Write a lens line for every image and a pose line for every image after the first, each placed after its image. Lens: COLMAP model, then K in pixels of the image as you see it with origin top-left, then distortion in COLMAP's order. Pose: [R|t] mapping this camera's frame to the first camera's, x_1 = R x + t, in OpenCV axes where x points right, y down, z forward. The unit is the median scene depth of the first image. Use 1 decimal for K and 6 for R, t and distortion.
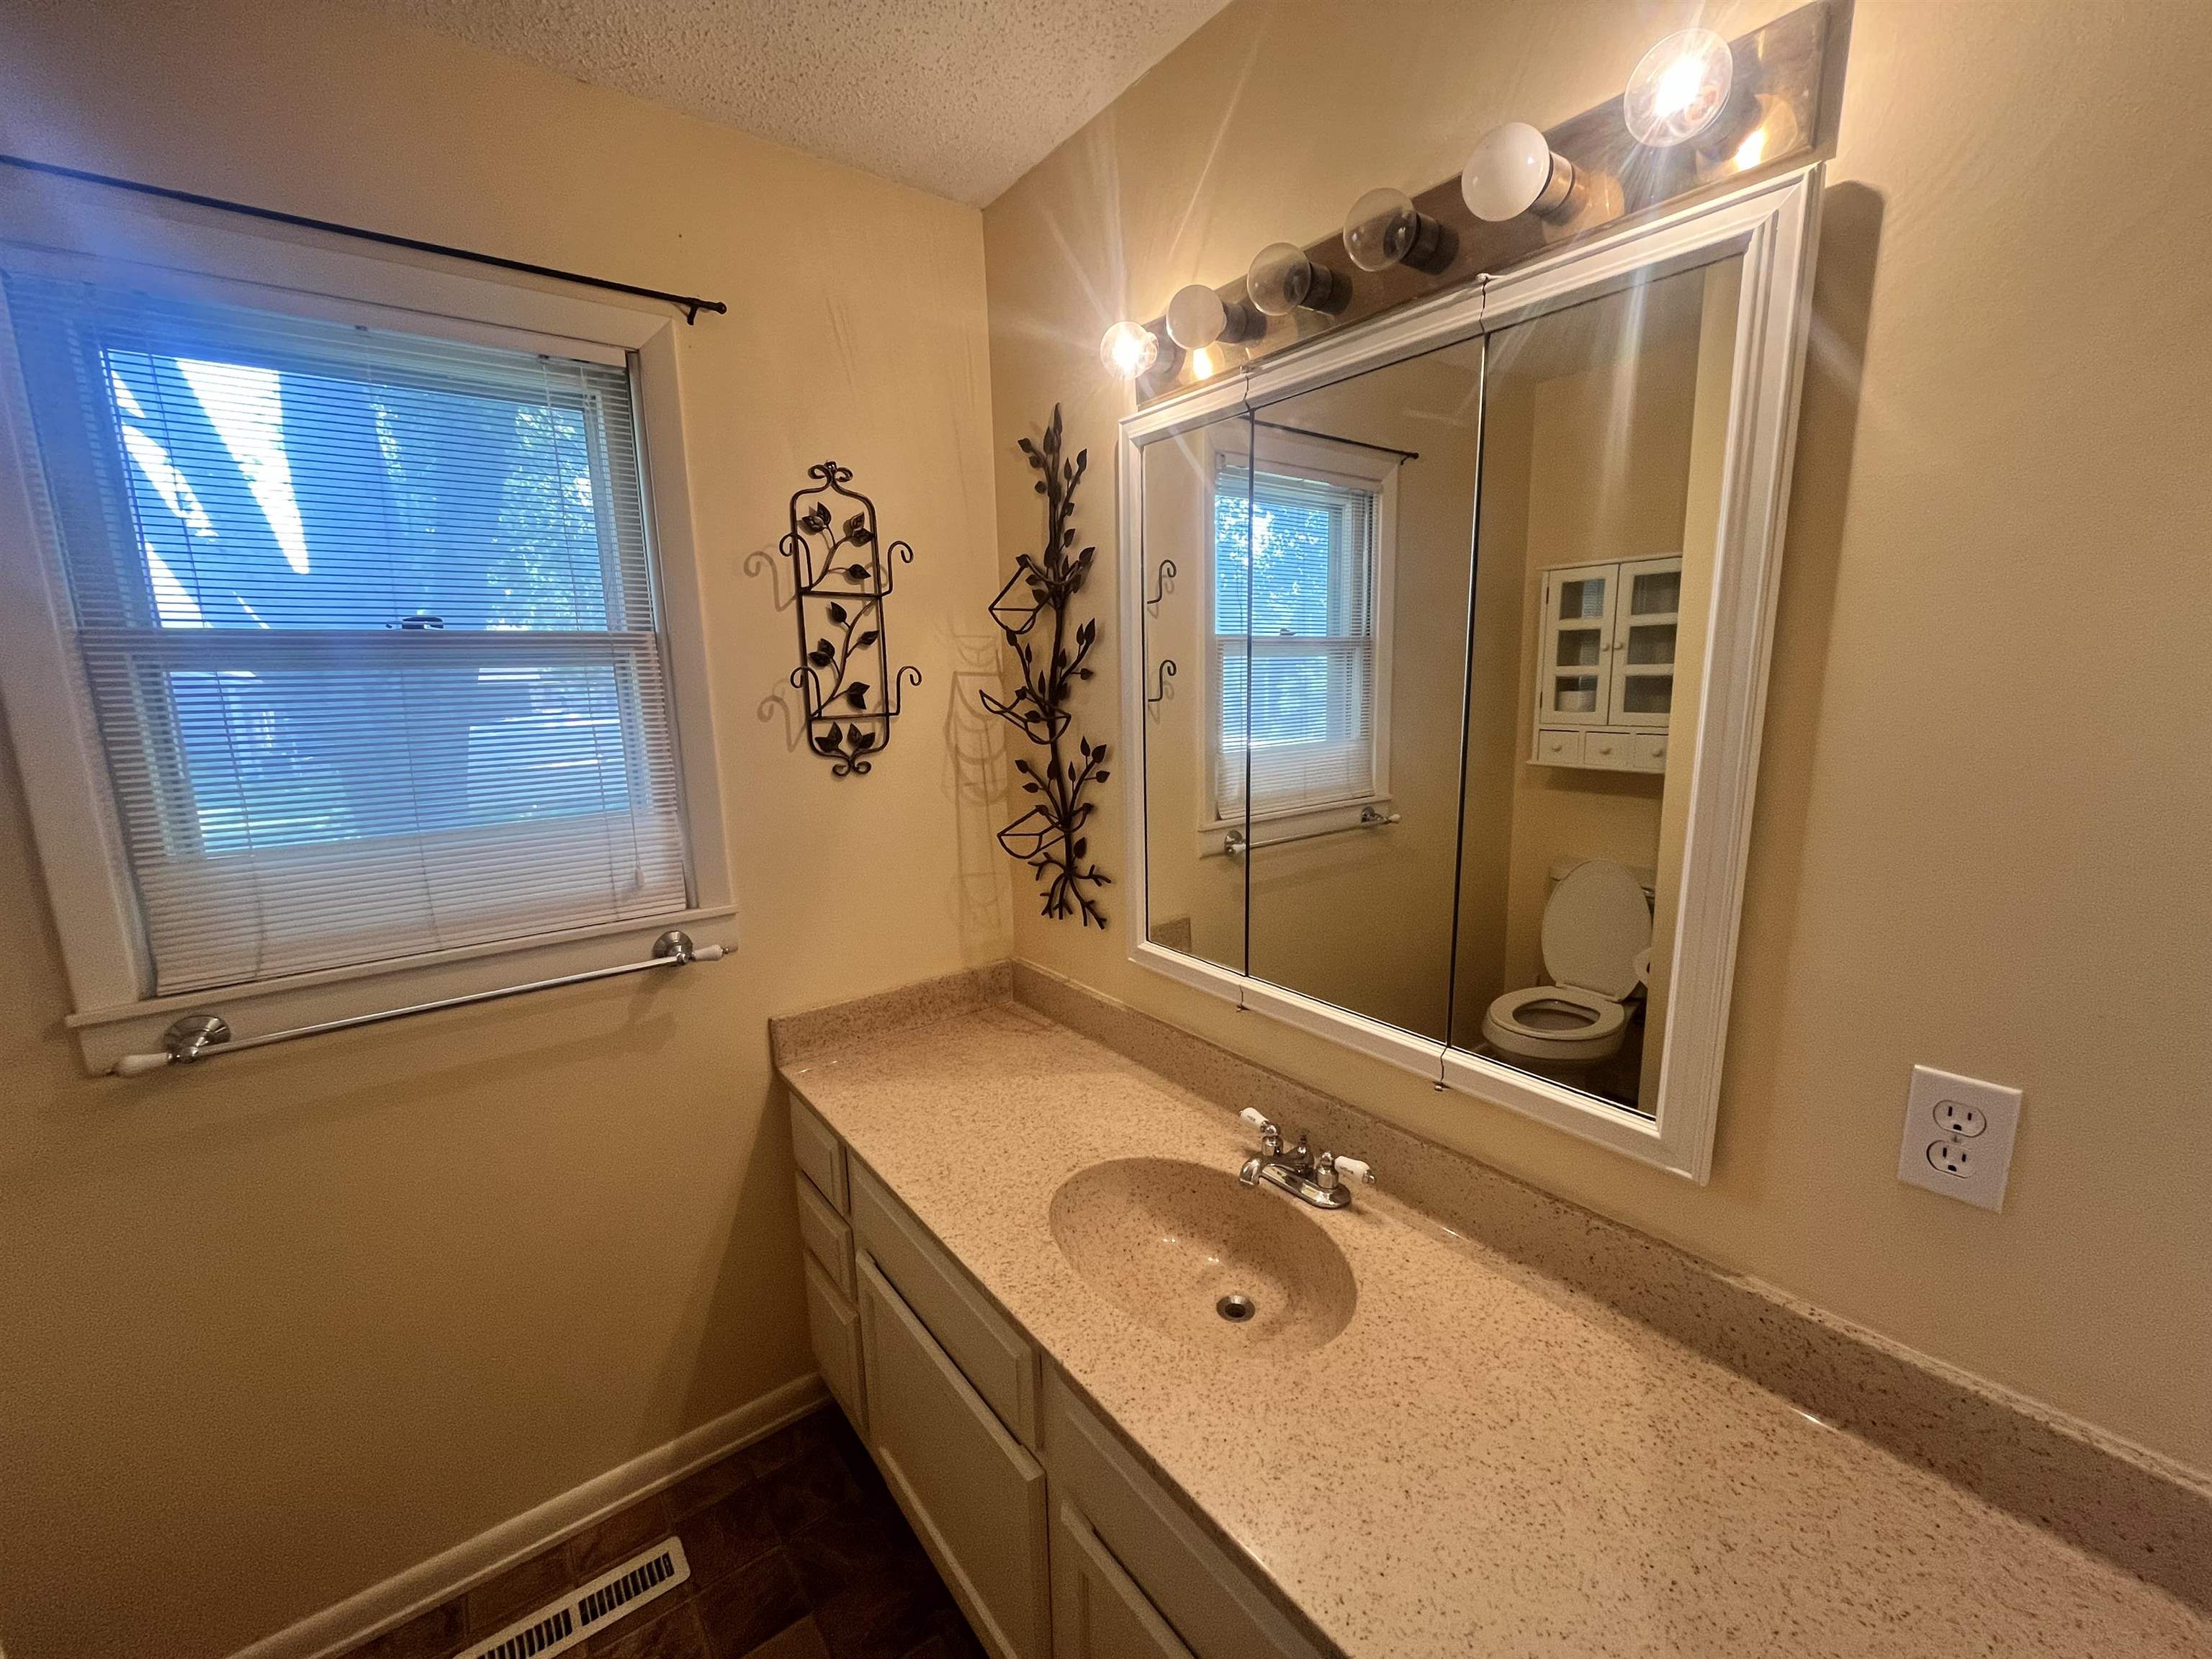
lens RADIAL K [[892.0, 0, 1106.0], [0, 892.0, 829.5], [0, 0, 1]] dist [-0.010250, 0.000328]
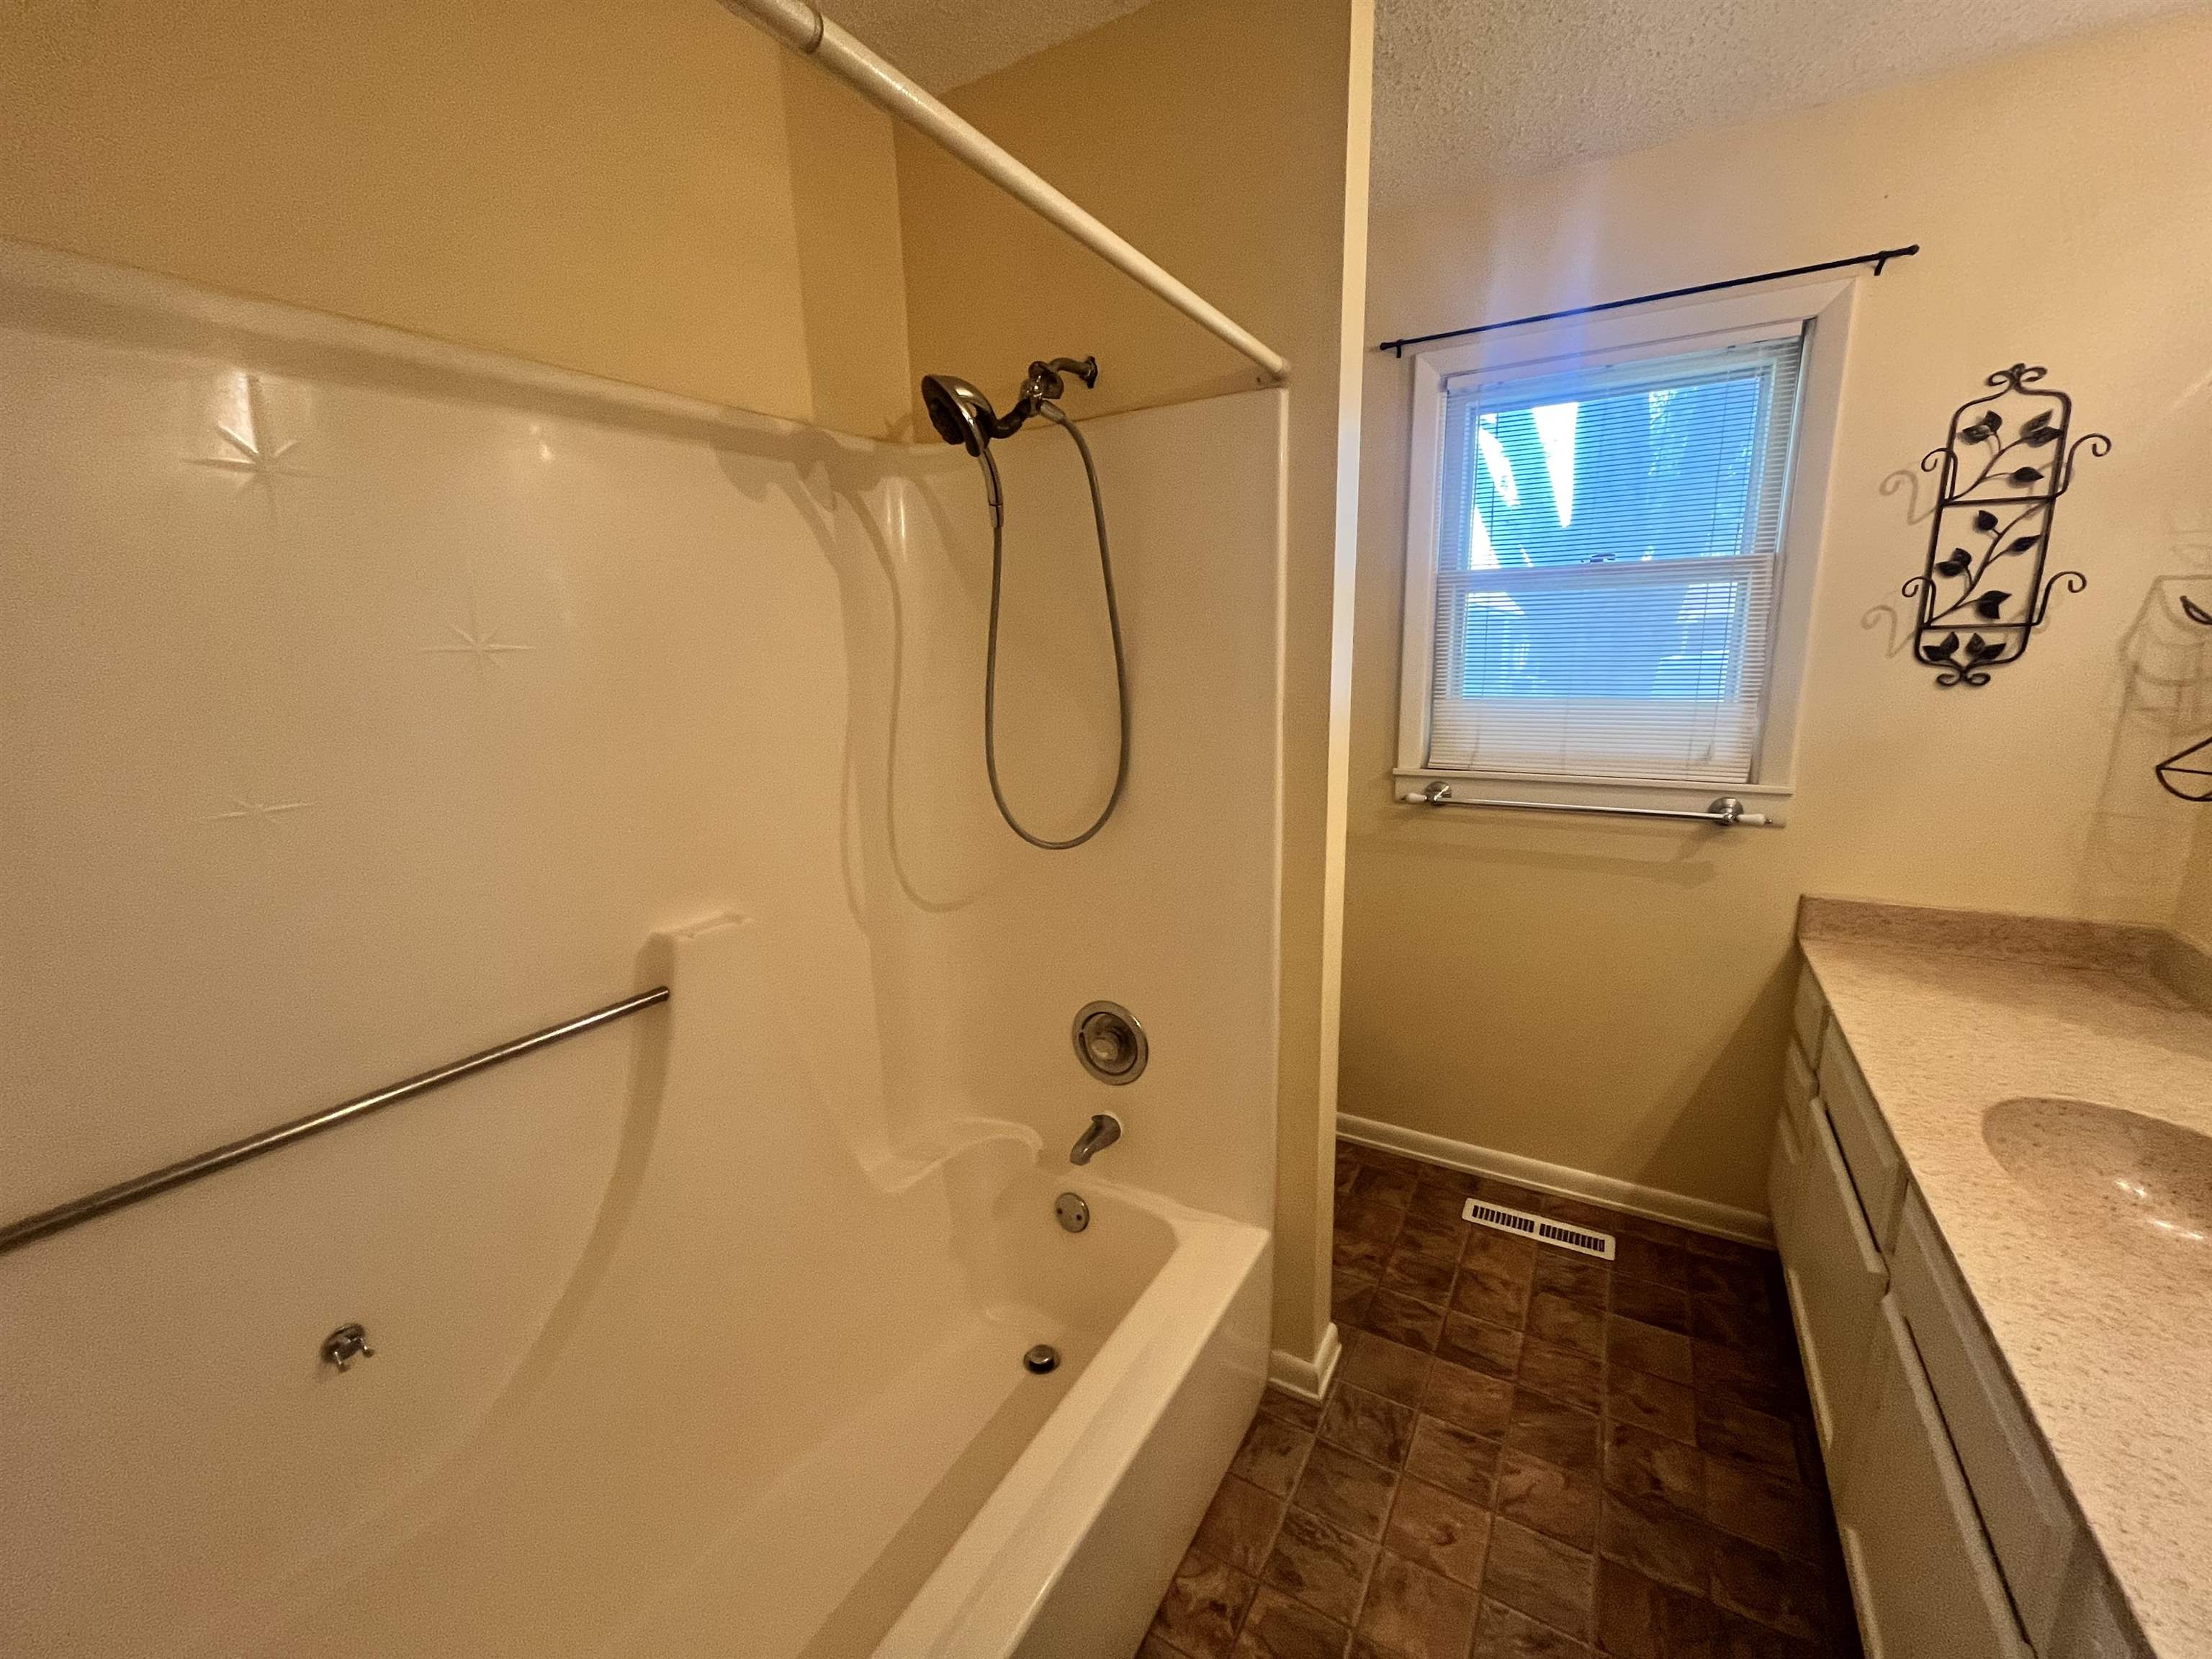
lens RADIAL K [[897.3, 0, 1106.0], [0, 897.3, 829.5], [0, 0, 1]] dist [0.008574, 0.000051]
pose [[0.378479, 0.211326, -0.901163, 0.320465], [-0.145841, 0.975043, 0.167399, 0.070857], [0.914048, 0.068069, 0.399853, -0.294658]]
